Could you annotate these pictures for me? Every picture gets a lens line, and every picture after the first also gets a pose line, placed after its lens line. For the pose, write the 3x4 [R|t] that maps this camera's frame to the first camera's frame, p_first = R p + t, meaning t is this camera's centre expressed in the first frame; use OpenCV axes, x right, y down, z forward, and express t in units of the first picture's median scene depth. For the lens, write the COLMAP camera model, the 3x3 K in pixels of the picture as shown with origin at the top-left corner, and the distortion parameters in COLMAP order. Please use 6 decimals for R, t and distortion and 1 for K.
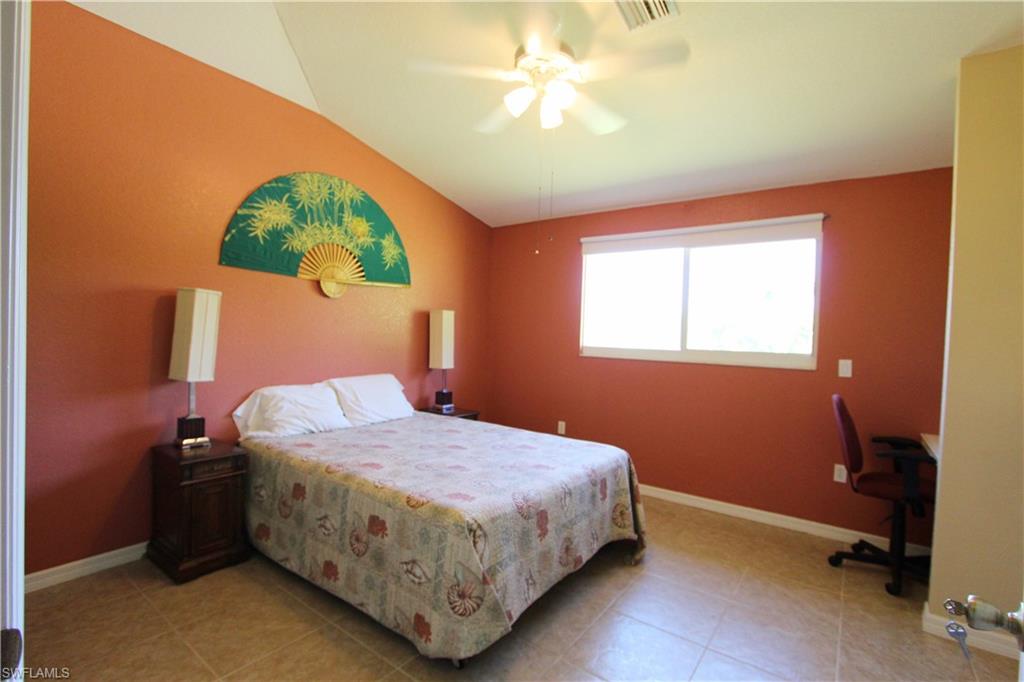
lens RADIAL K [[468.3, 0, 508.9], [0, 468.3, 343.2], [0, 0, 1]] dist [-0.012781, 0.000120]
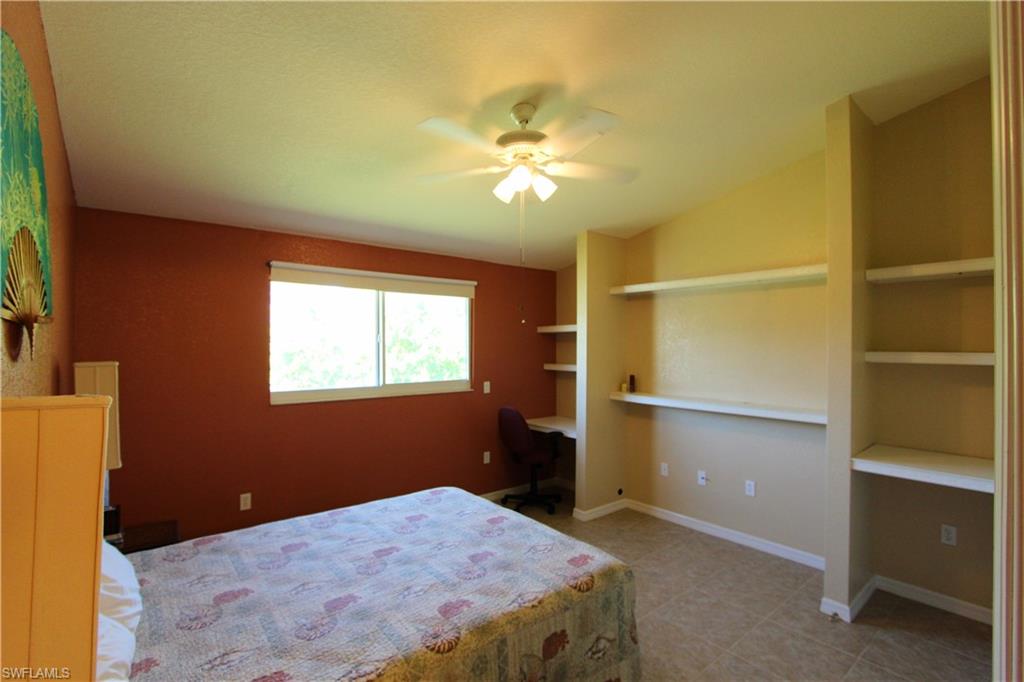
lens RADIAL K [[468.3, 0, 508.9], [0, 468.3, 343.2], [0, 0, 1]] dist [-0.012781, 0.000120]
pose [[0.245450, -0.028763, 0.968982, -0.894073], [0.022920, 0.999452, 0.023862, -0.151977], [-0.969138, 0.016352, 0.245975, 0.680412]]
